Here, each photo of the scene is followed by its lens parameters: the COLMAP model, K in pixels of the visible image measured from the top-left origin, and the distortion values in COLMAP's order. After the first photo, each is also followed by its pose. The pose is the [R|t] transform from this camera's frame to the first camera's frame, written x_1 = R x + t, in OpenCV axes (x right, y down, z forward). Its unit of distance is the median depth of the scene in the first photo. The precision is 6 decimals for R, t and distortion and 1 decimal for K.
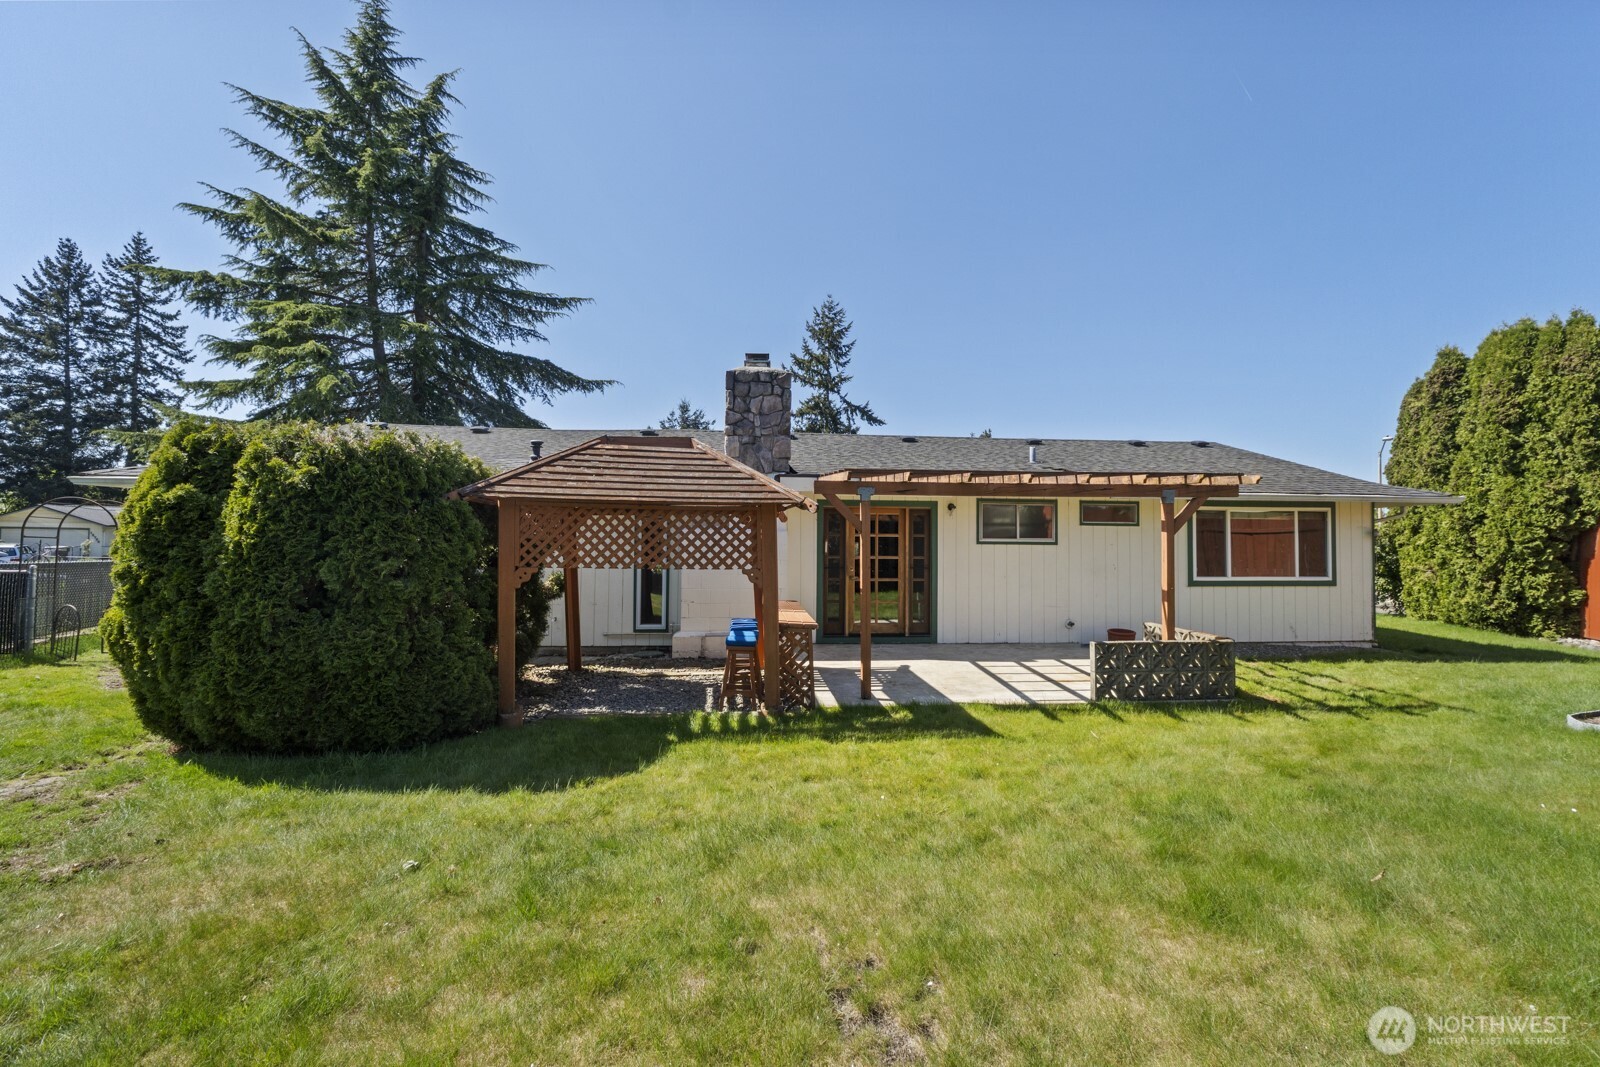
lens RADIAL K [[665.5, 0, 811.9], [0, 665.5, 531.2], [0, 0, 1]] dist [-0.006228, -0.000388]
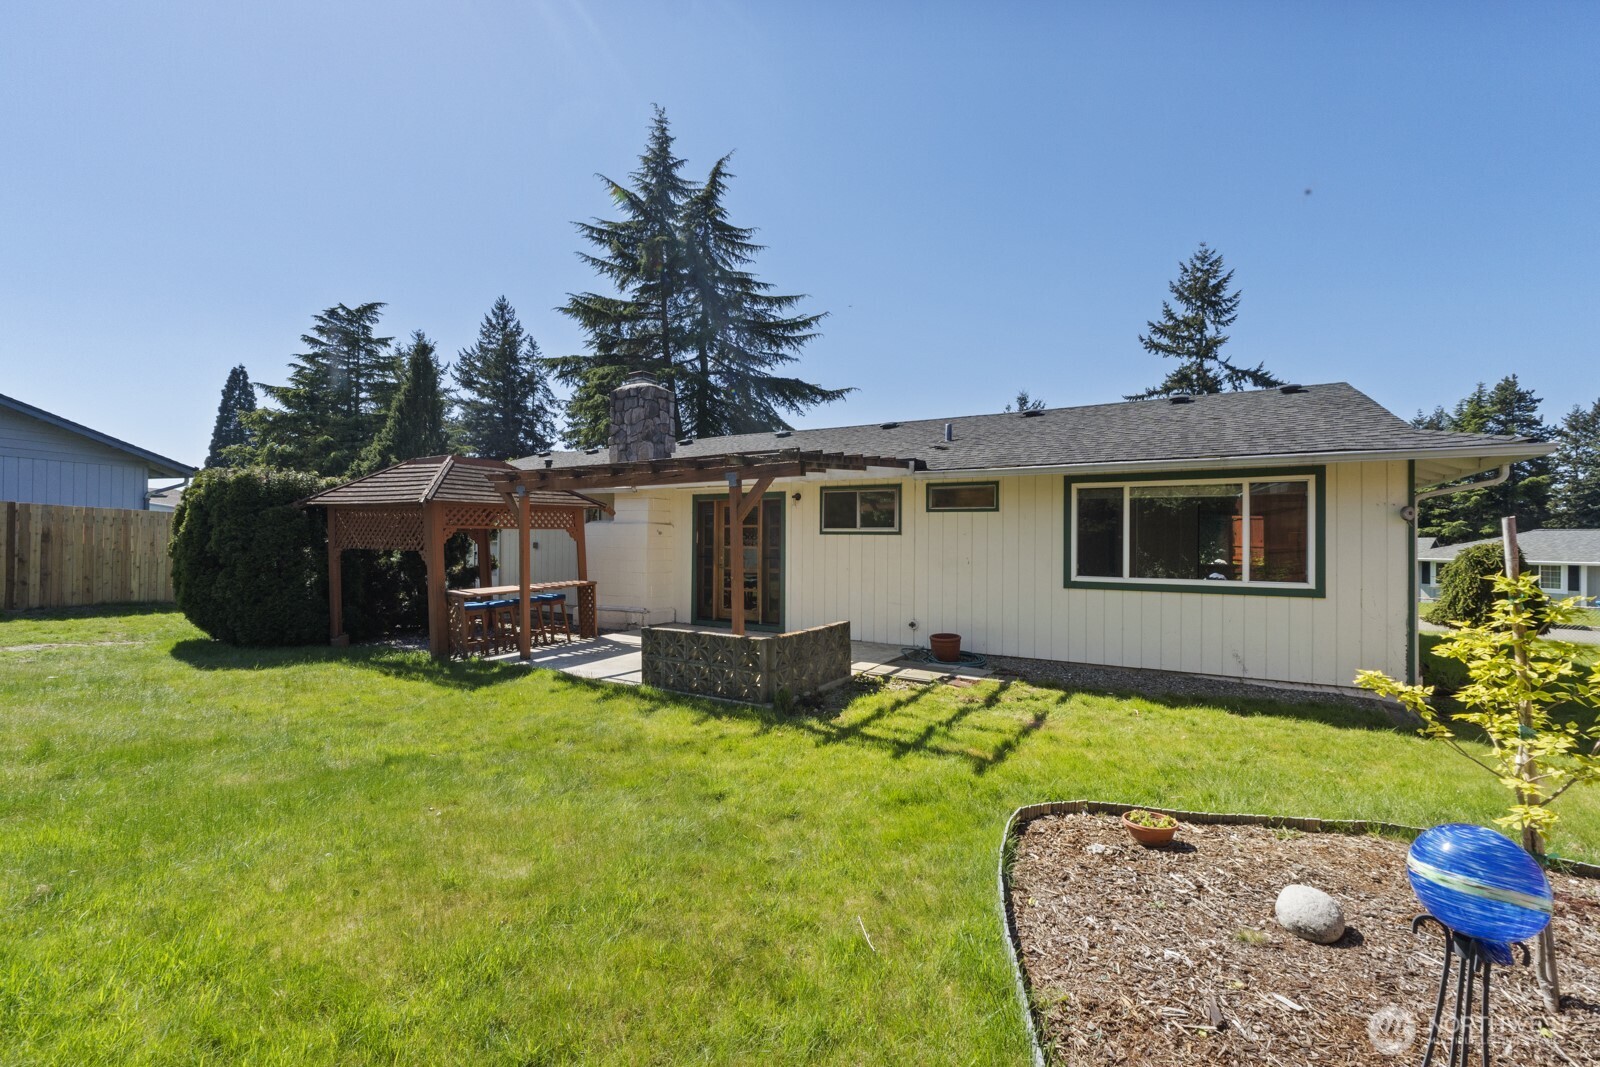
lens RADIAL K [[665.5, 0, 811.9], [0, 665.5, 531.2], [0, 0, 1]] dist [-0.006228, -0.000388]
pose [[0.817124, -0.007593, -0.576411, 0.356571], [0.010739, 0.999940, 0.002052, 0.005723], [0.576361, -0.007867, 0.817157, 0.093579]]
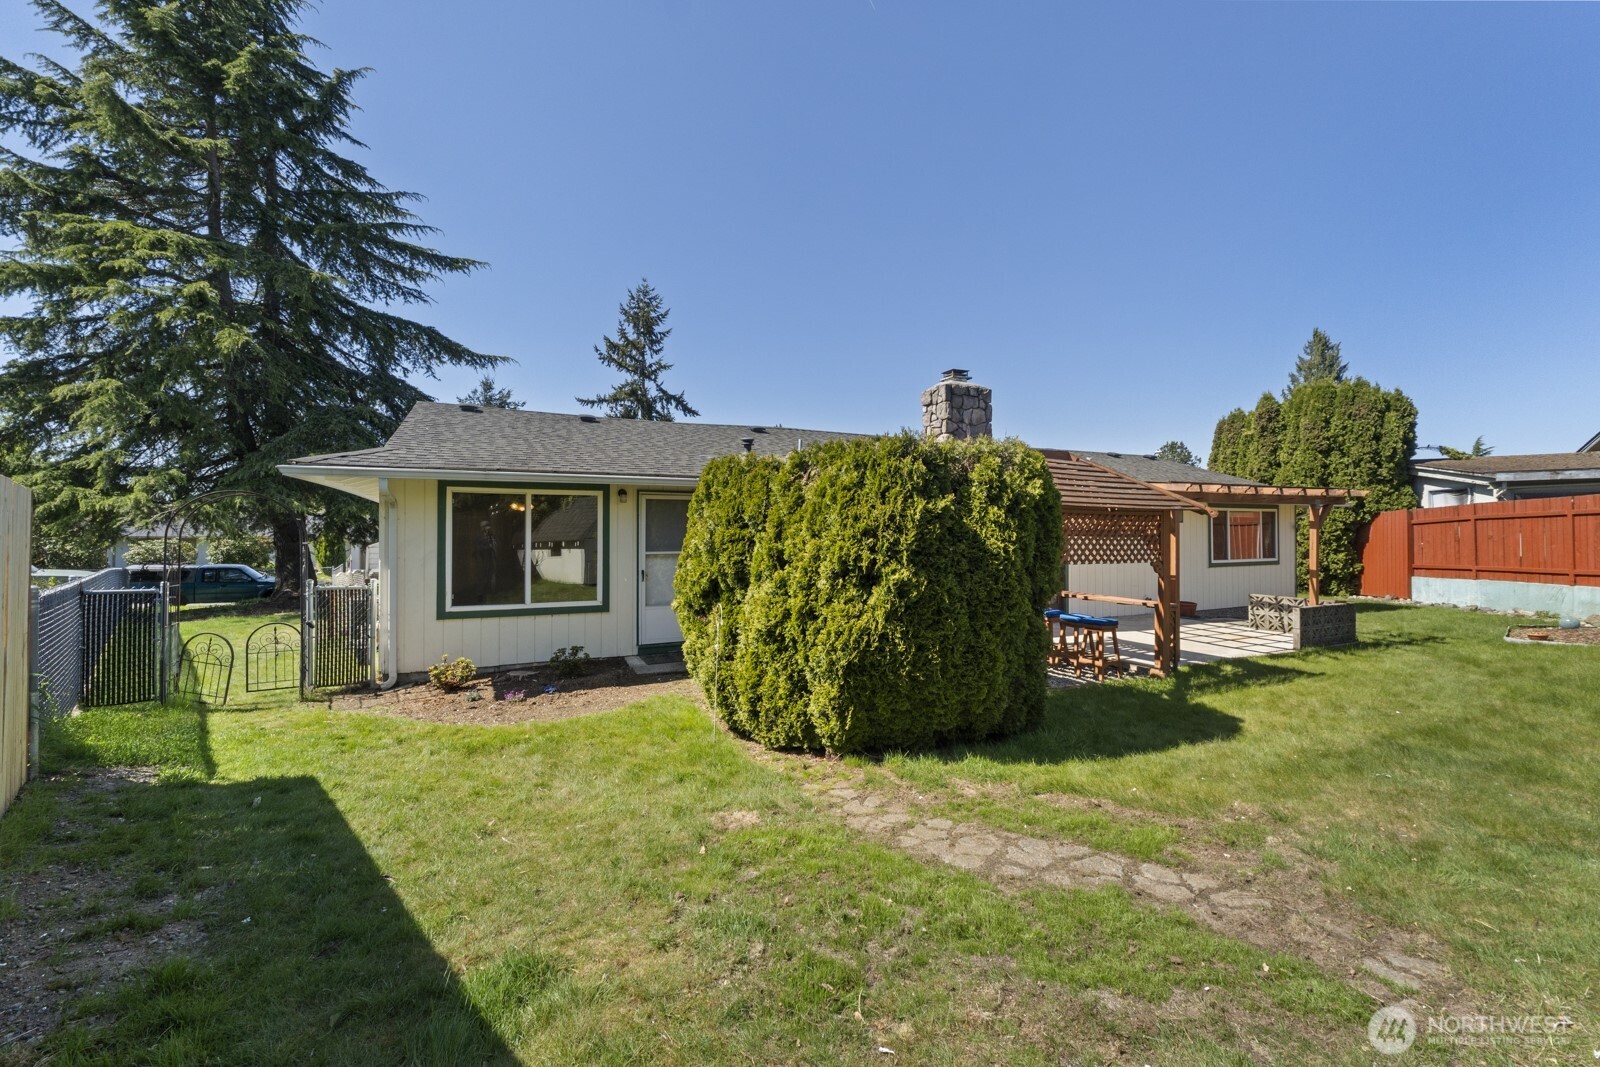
lens RADIAL K [[664.4, 0, 815.2], [0, 664.4, 522.2], [0, 0, 1]] dist [-0.001702, 0.000251]
pose [[0.934209, -0.002002, 0.356721, -0.301964], [0.001424, 0.999997, 0.001882, -0.005481], [-0.356724, -0.001251, 0.934209, 0.017034]]
